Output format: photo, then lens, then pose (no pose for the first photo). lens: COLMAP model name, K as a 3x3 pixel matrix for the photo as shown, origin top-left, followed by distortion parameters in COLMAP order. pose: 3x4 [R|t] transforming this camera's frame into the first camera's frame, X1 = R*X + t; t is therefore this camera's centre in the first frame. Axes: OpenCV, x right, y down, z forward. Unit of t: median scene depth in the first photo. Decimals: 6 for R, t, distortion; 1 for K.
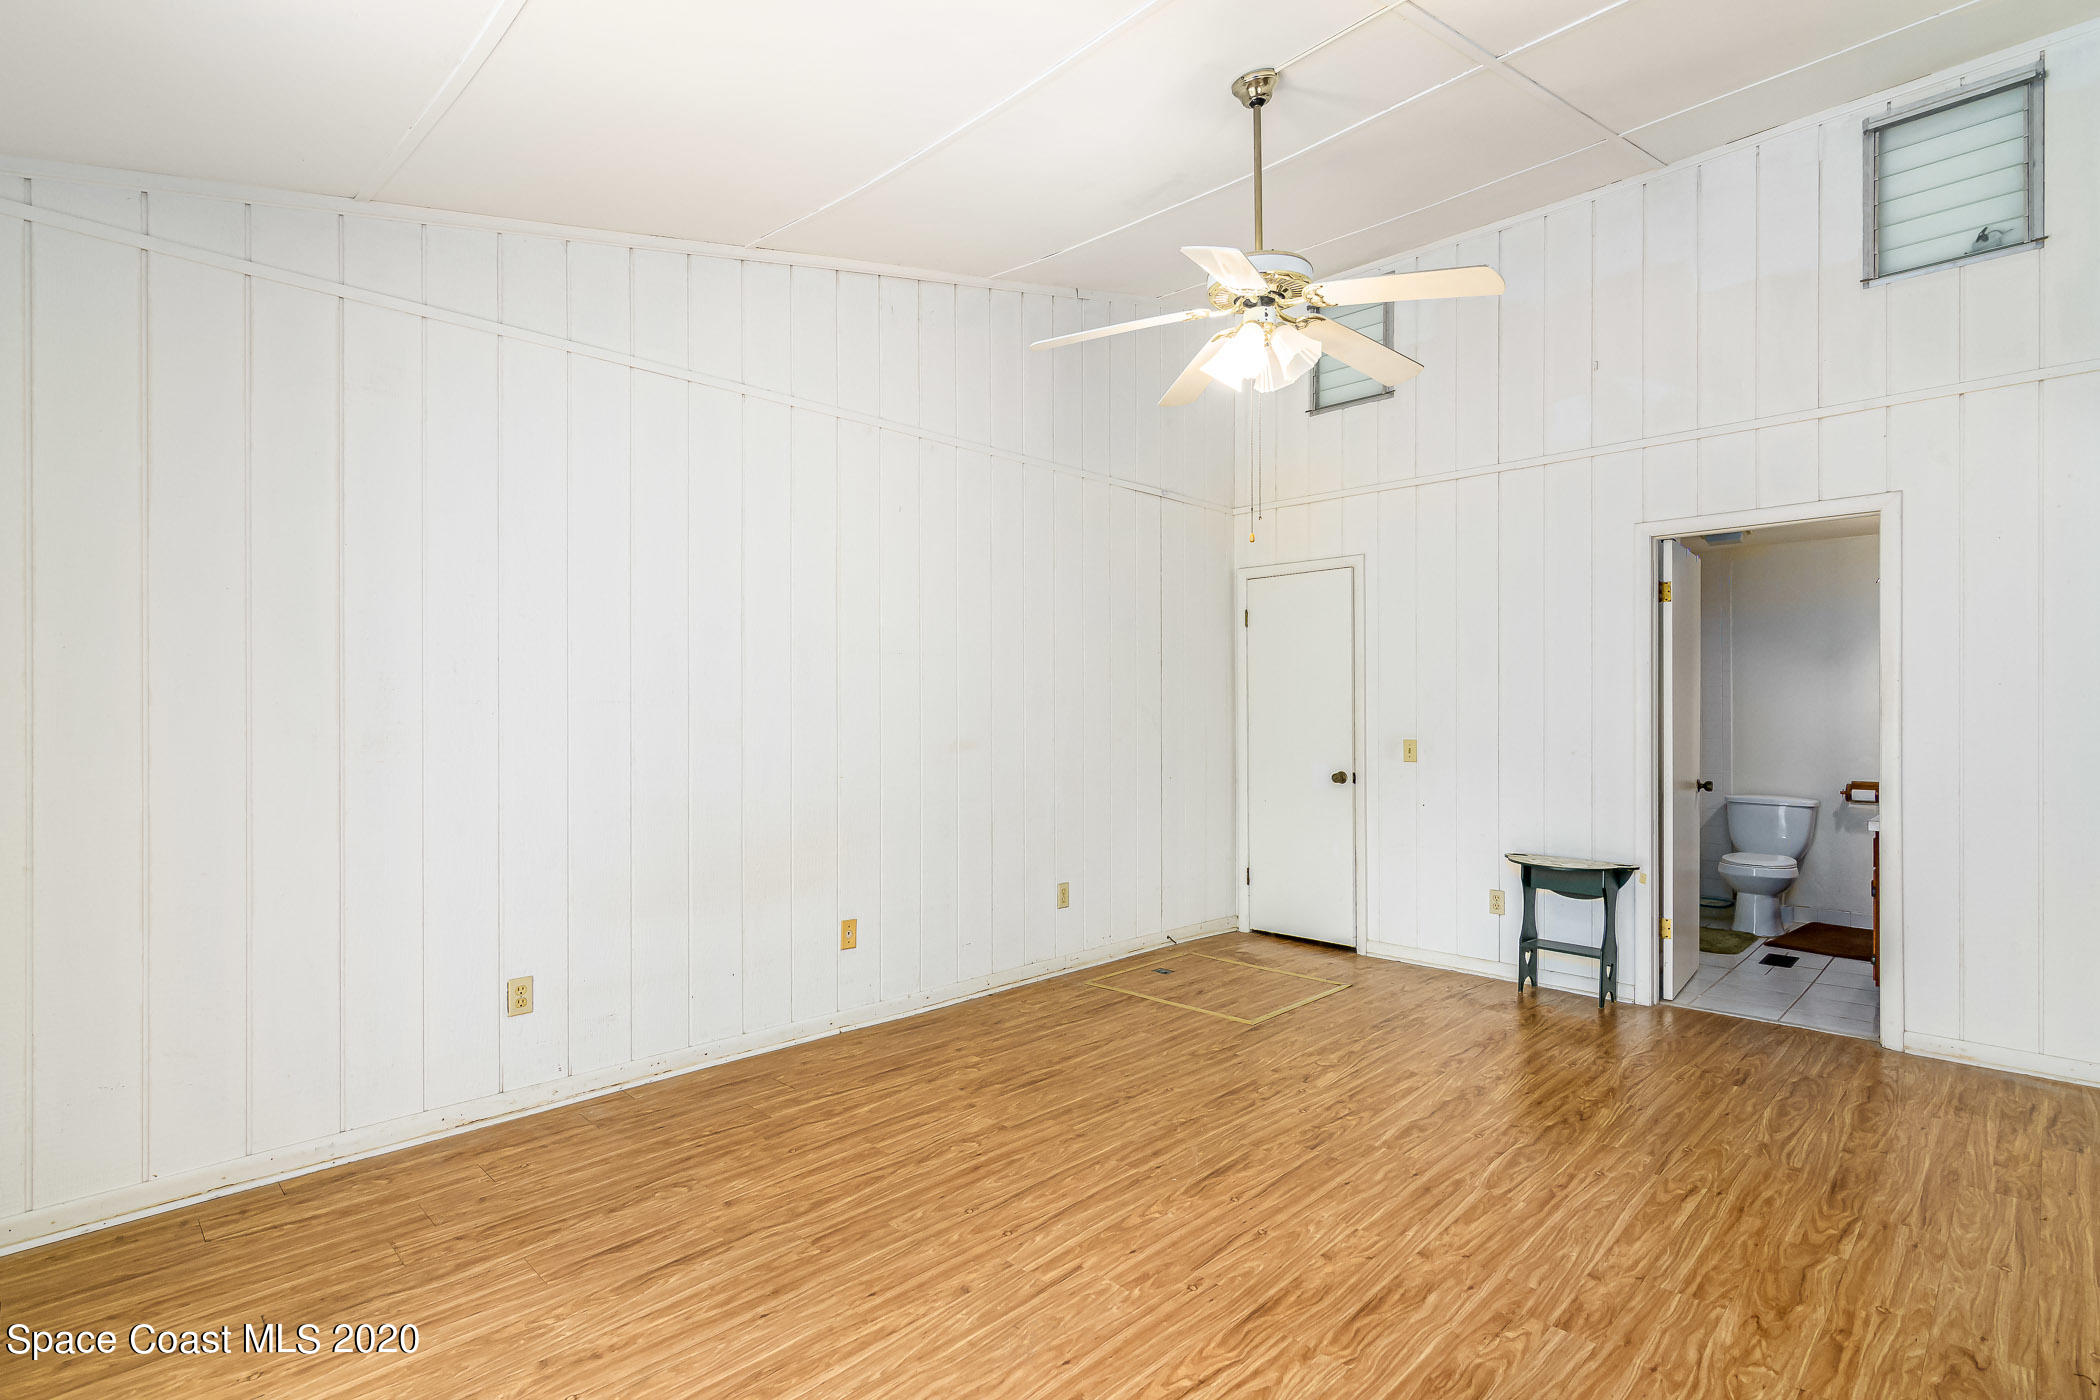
lens RADIAL K [[1003.9, 0, 1048.1], [0, 1003.9, 705.8], [0, 0, 1]] dist [-0.003883, 0.003163]
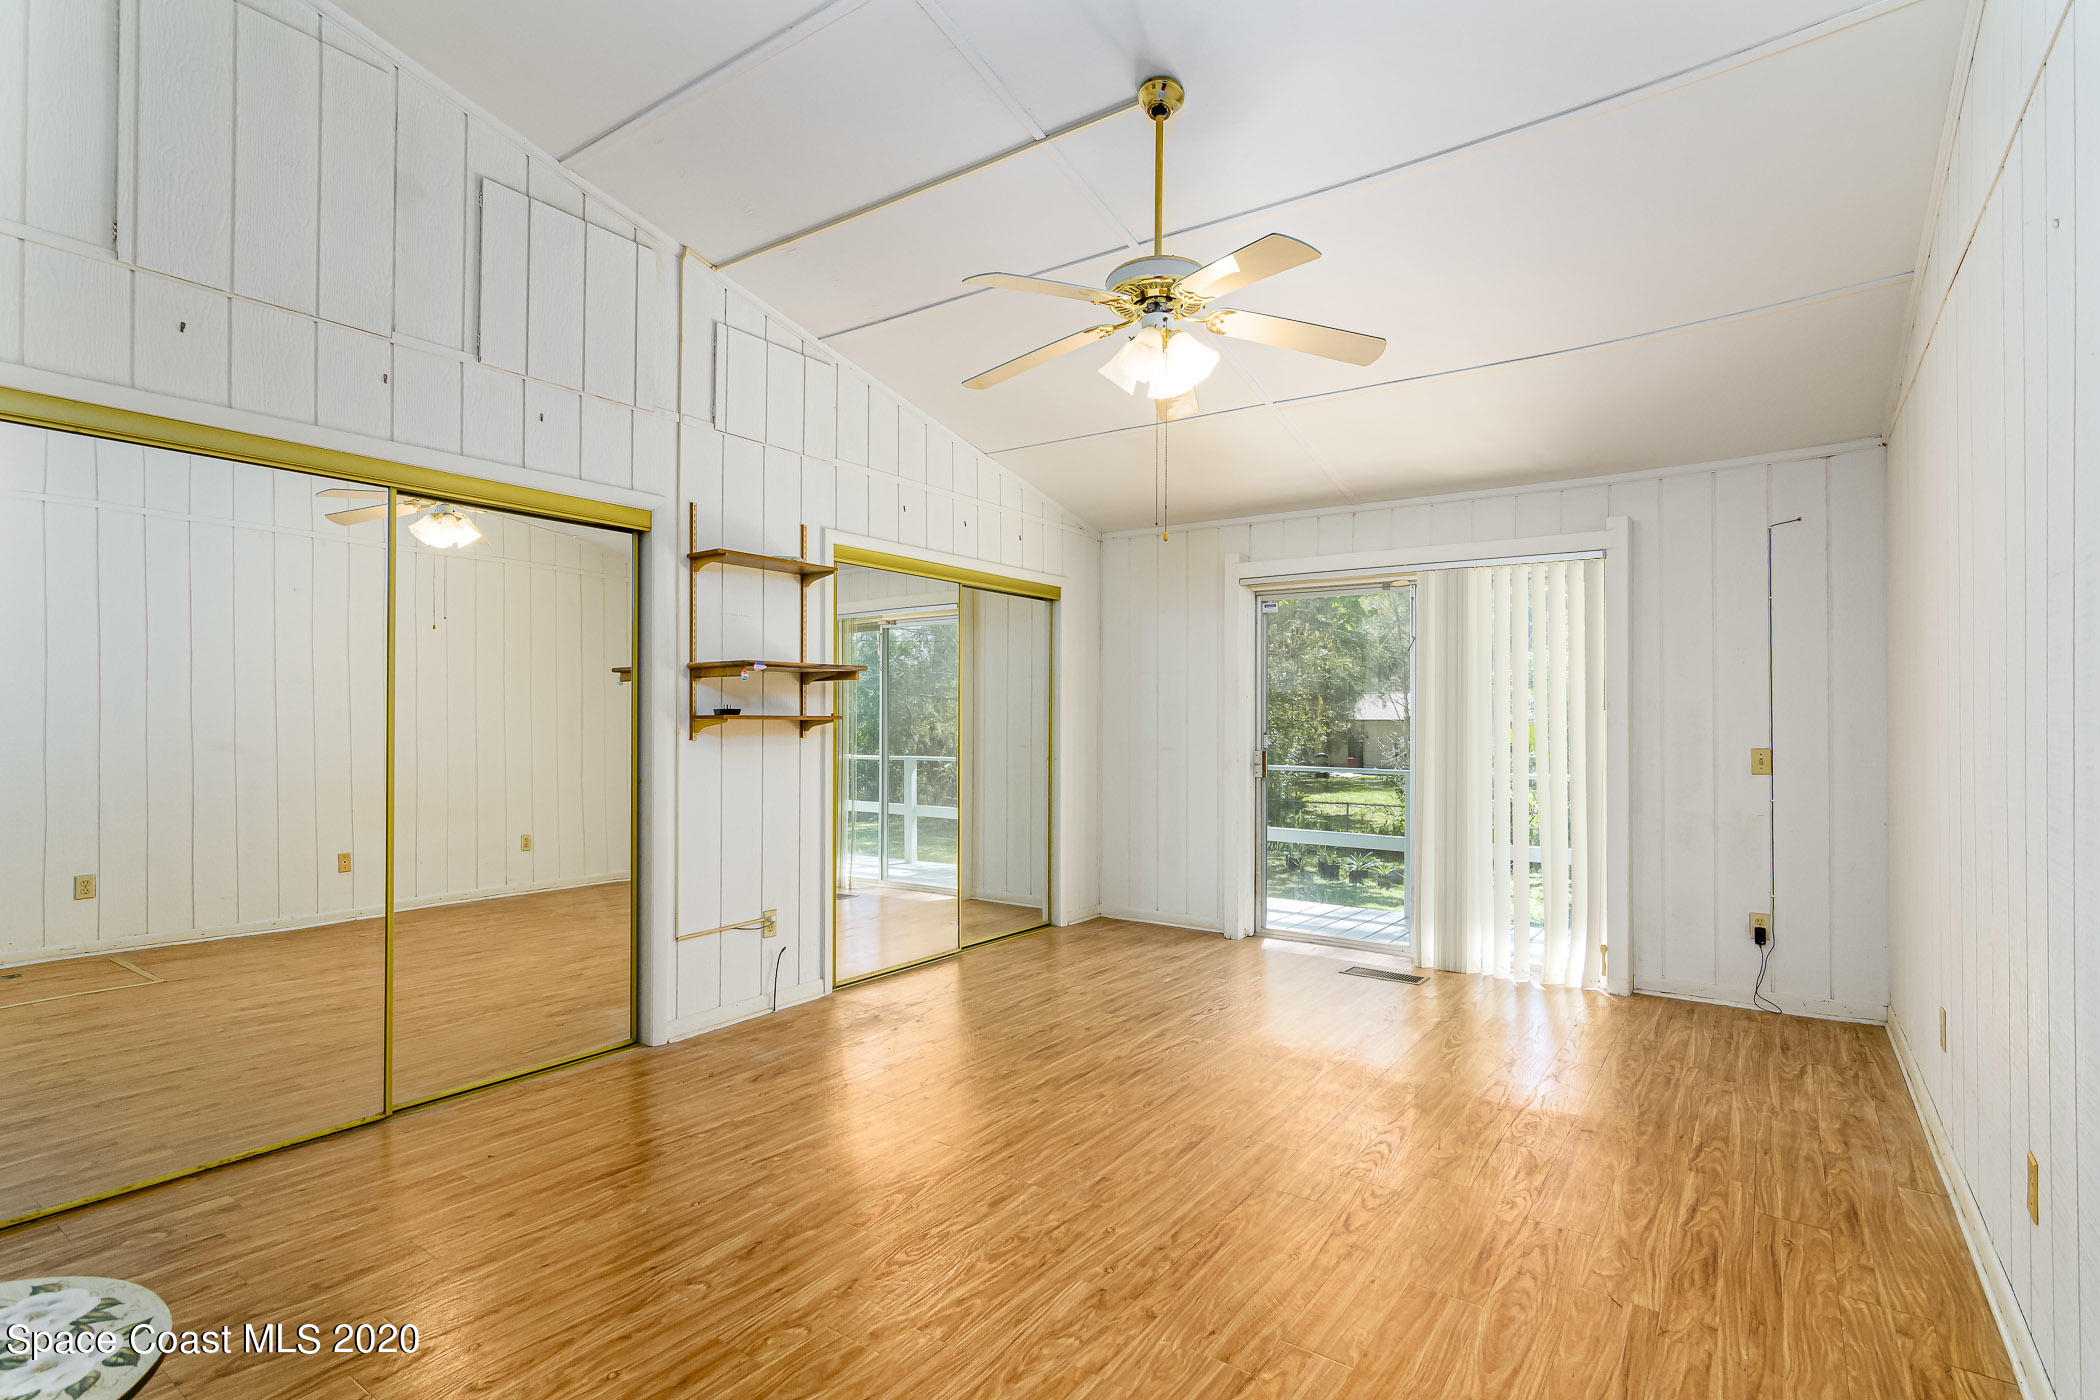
lens RADIAL K [[1003.9, 0, 1050.6], [0, 1003.9, 712.2], [0, 0, 1]] dist [-0.003883, 0.003163]
pose [[-0.986938, -0.003631, -0.161059, 0.443984], [-0.001284, 0.999891, -0.014676, 0.014216], [0.161095, -0.014278, -0.986836, 1.836808]]
